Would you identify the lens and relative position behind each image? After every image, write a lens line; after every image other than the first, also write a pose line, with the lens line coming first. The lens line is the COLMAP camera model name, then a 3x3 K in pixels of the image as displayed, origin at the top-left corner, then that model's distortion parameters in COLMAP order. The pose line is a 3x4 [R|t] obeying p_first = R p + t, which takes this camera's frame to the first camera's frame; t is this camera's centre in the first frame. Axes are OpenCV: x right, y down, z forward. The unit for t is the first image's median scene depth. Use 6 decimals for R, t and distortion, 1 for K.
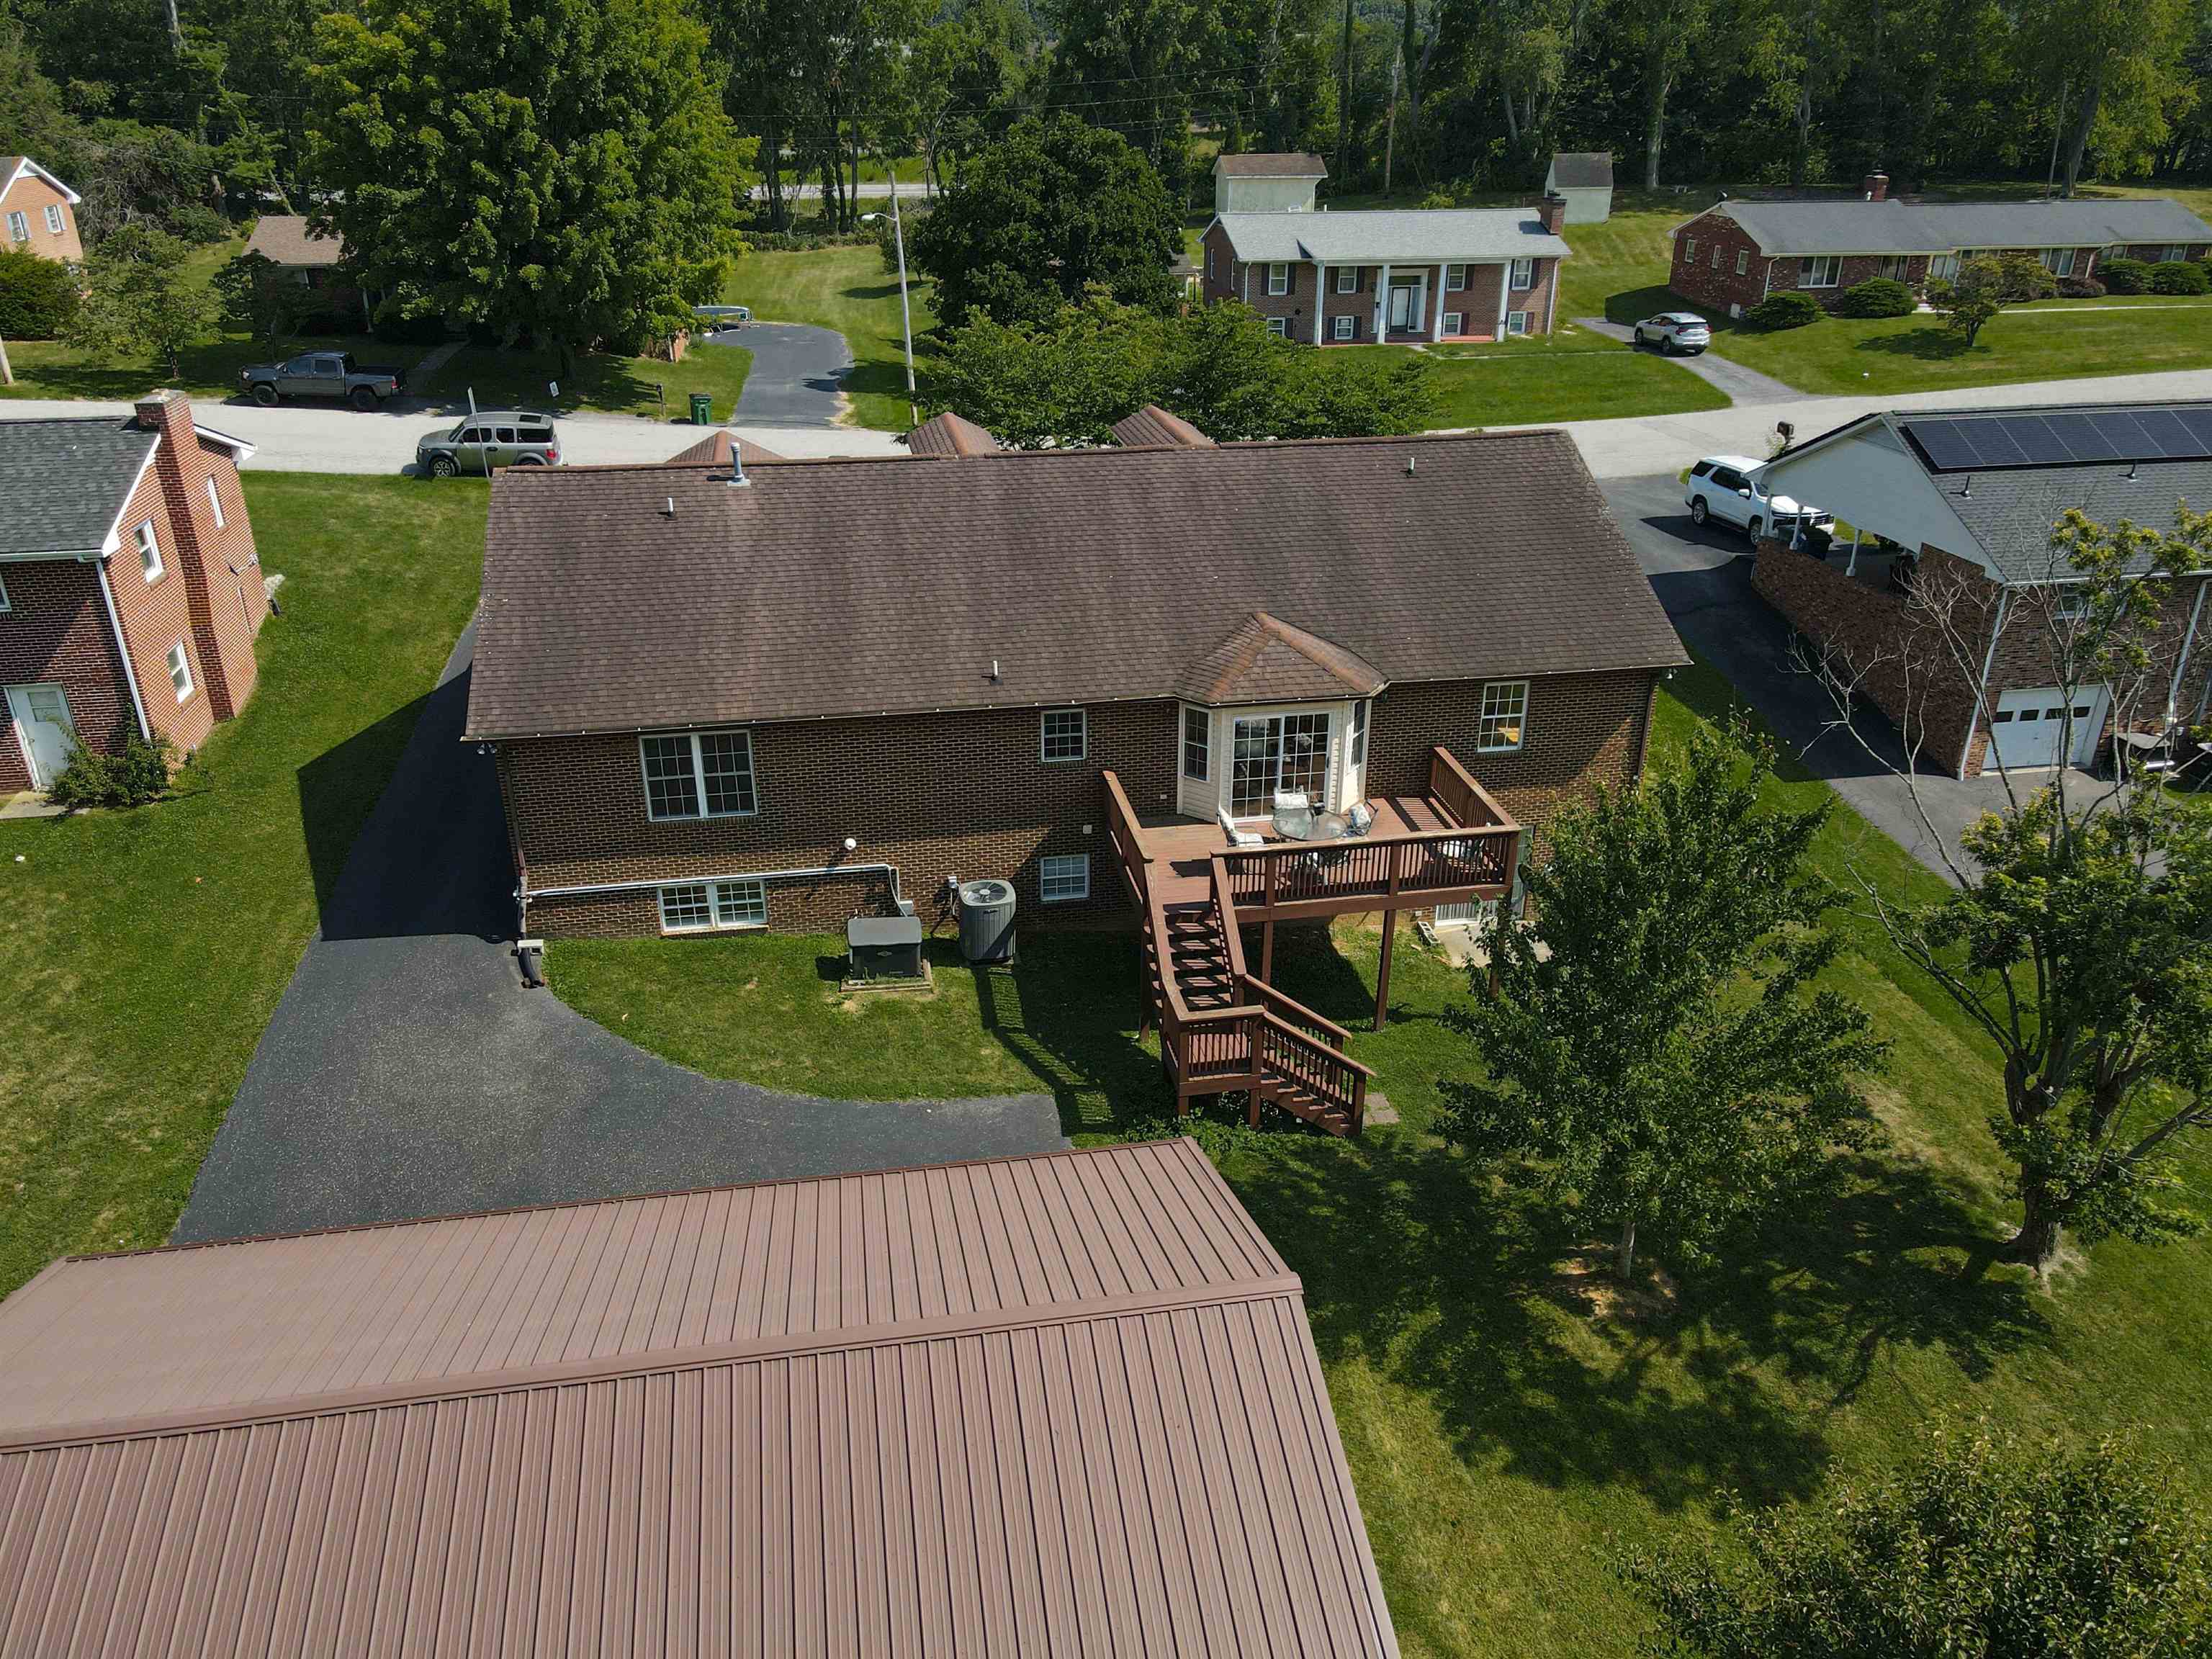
lens RADIAL K [[1601.2, 0, 1116.9], [0, 1601.2, 829.8], [0, 0, 1]] dist [0.008962, -0.002553]
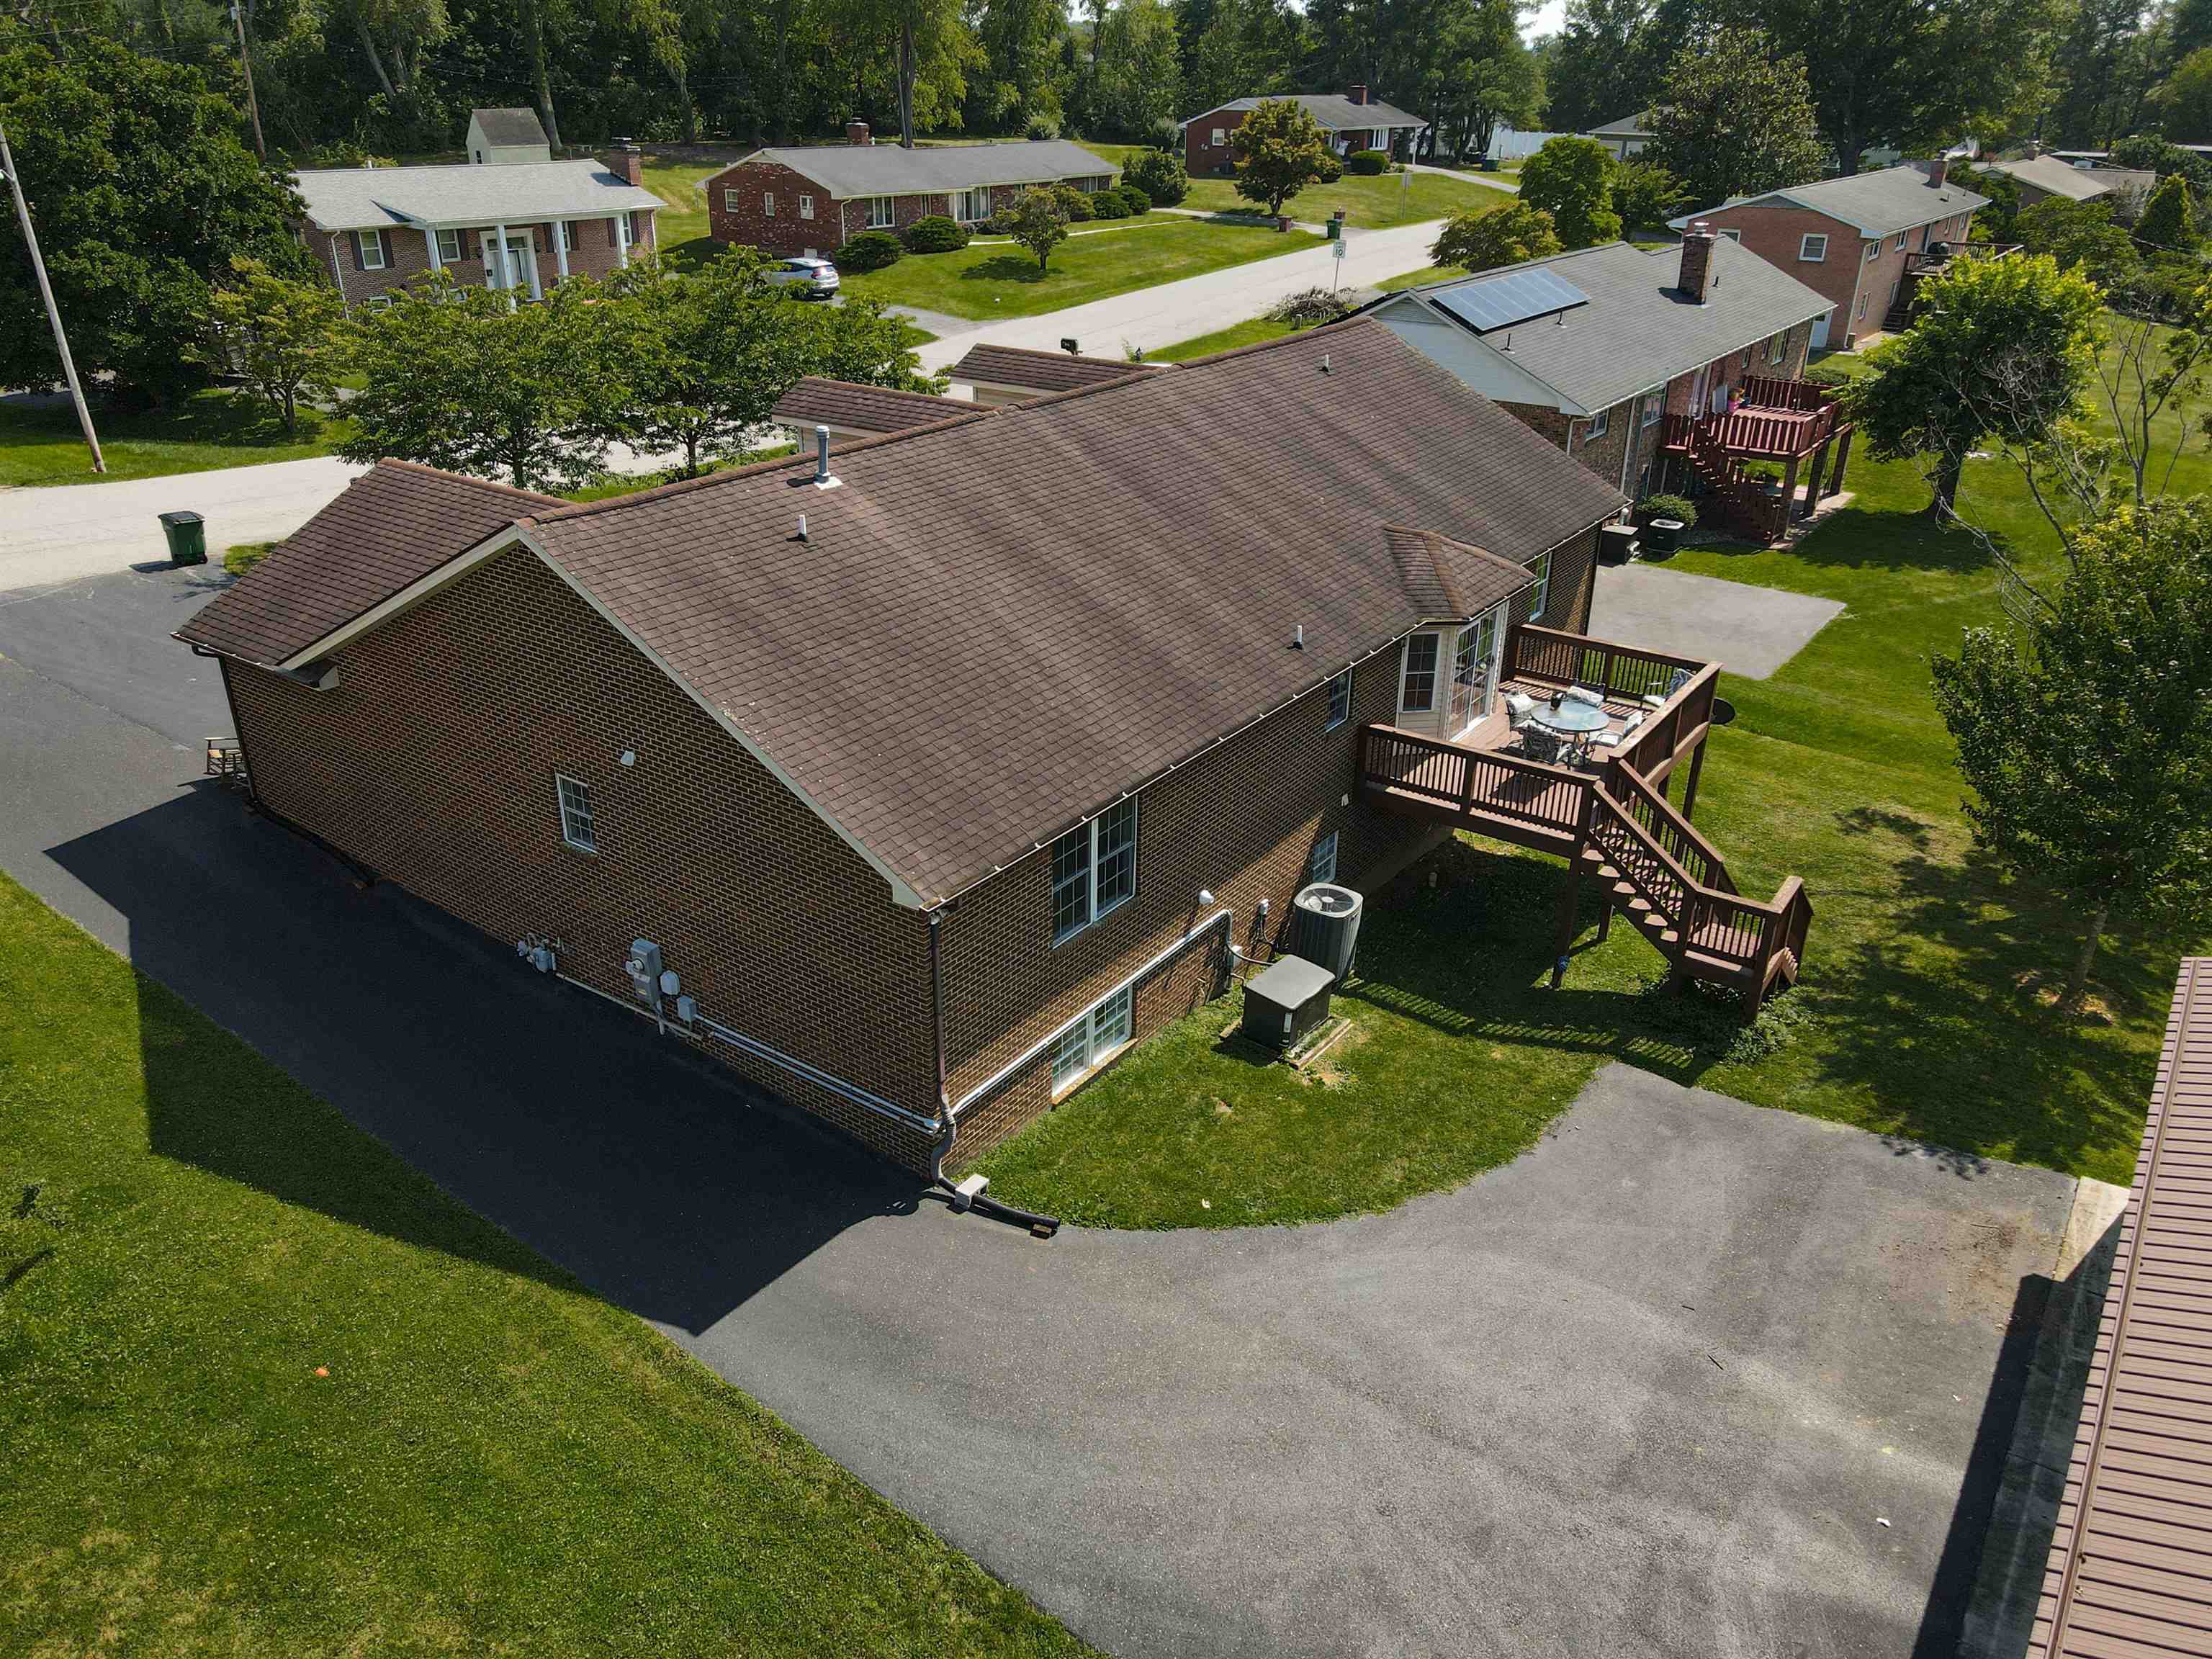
lens RADIAL K [[1601.2, 0, 1116.9], [0, 1601.2, 829.8], [0, 0, 1]] dist [0.008962, -0.002553]
pose [[0.714596, -0.293908, 0.634800, -0.242839], [0.287645, 0.950645, 0.116339, -0.044599], [-0.637662, 0.099462, 0.763868, 0.151754]]
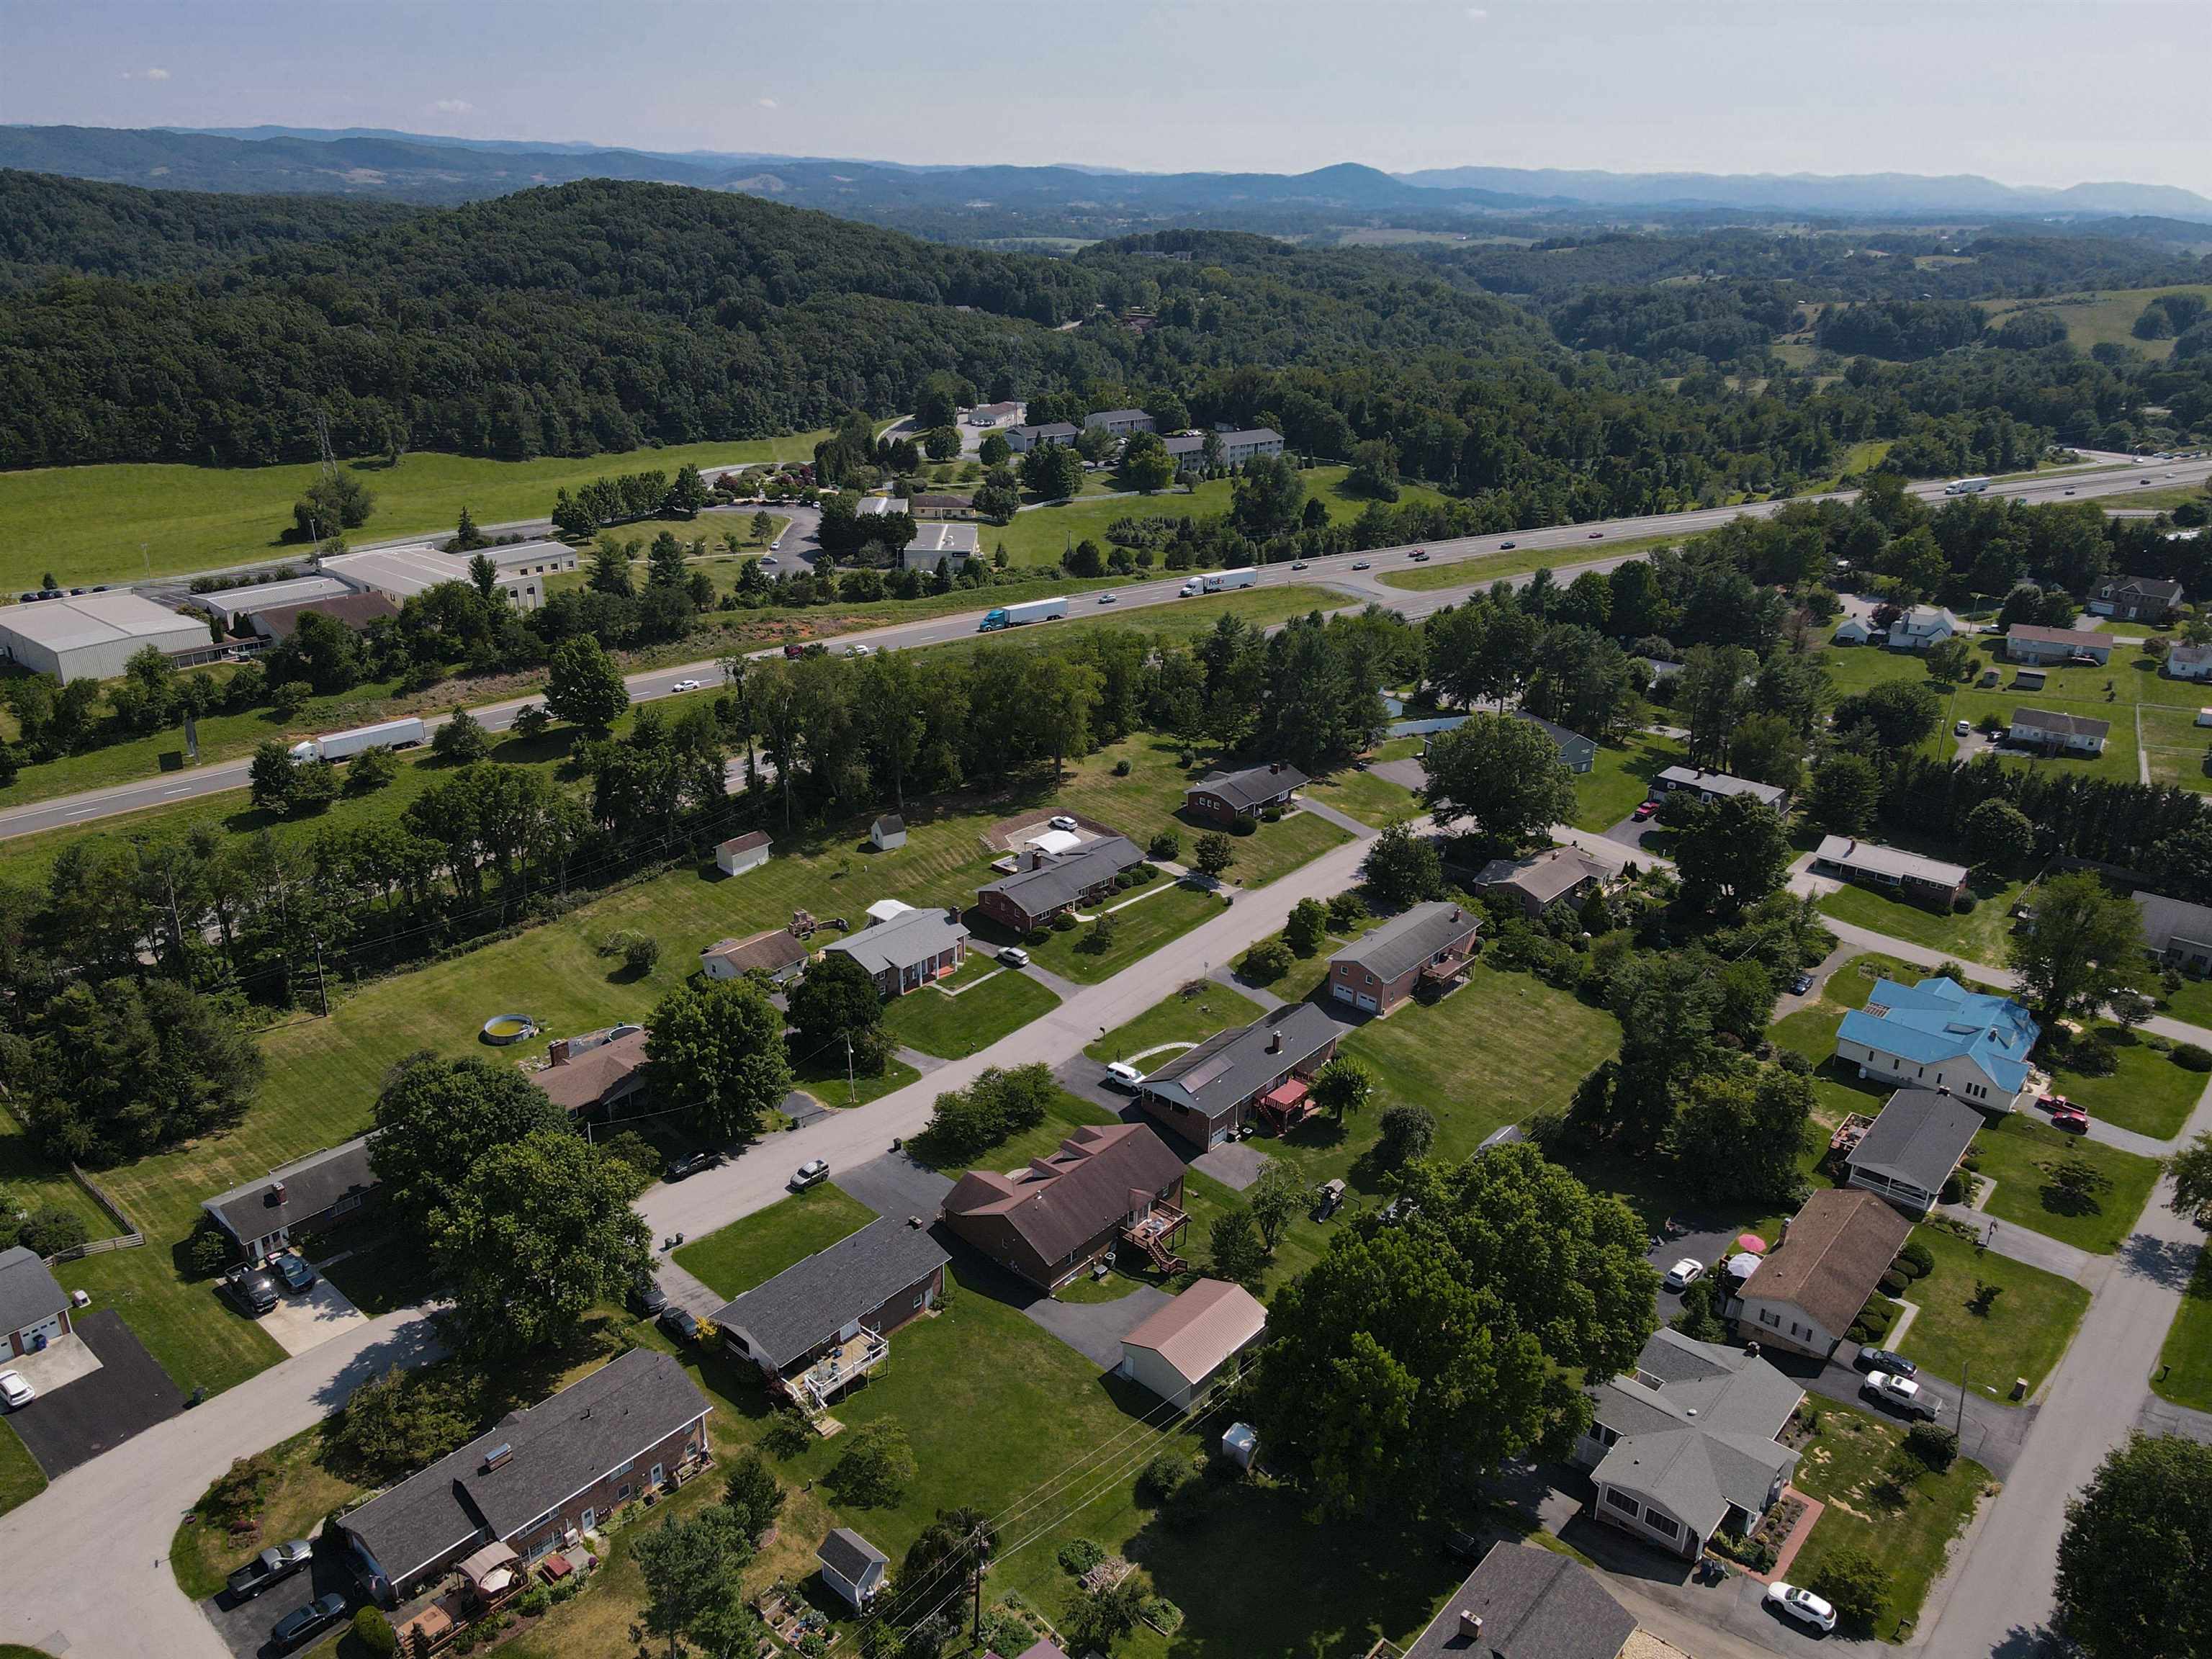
lens RADIAL K [[1601.2, 0, 1116.9], [0, 1601.2, 829.8], [0, 0, 1]] dist [0.008962, -0.002553]
pose [[0.769171, -0.213496, 0.602325, -1.100761], [0.247758, 0.968449, 0.026881, -0.546333], [-0.589060, 0.128555, 0.797798, -1.293606]]
